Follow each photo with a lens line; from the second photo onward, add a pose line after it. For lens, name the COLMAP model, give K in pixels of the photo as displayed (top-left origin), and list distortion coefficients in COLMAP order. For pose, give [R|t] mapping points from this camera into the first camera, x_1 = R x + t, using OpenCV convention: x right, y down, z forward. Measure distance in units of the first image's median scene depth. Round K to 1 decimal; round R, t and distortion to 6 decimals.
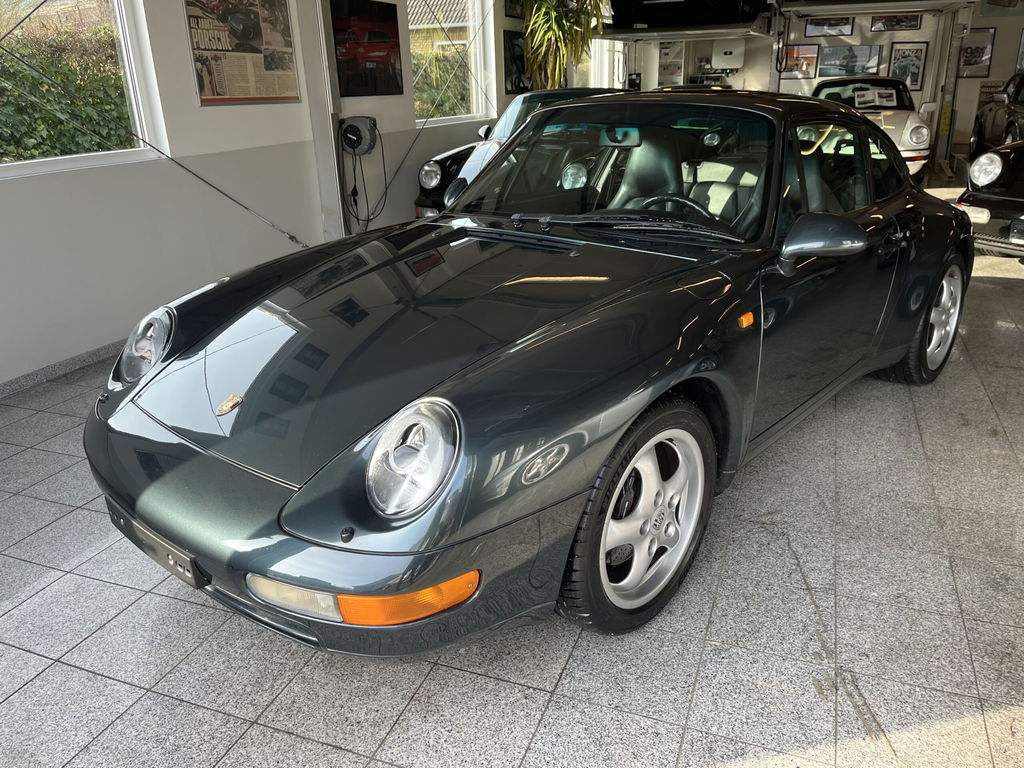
lens RADIAL K [[773.0, 0, 515.2], [0, 773.0, 390.2], [0, 0, 1]] dist [0.048240, -0.076063]
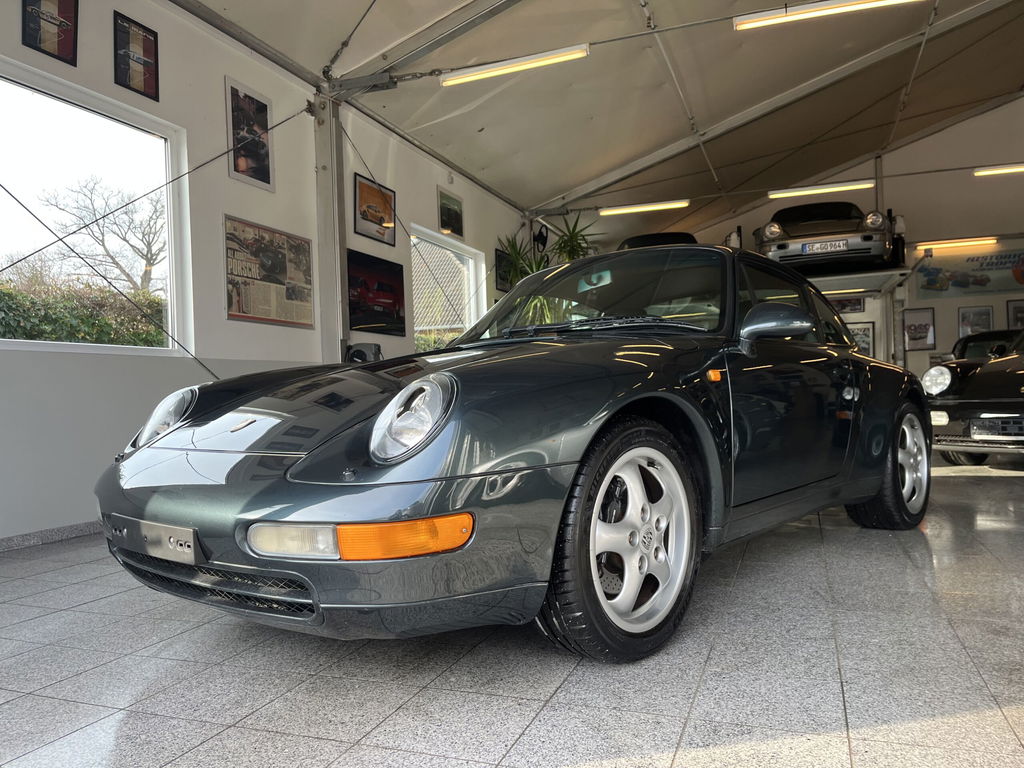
lens RADIAL K [[773.0, 0, 509.1], [0, 773.0, 383.6], [0, 0, 1]] dist [0.048240, -0.076063]
pose [[0.999975, -0.004486, 0.005401, -0.000873], [0.006183, 0.927084, -0.374804, 0.146440], [-0.003326, 0.374828, 0.927089, -0.011553]]
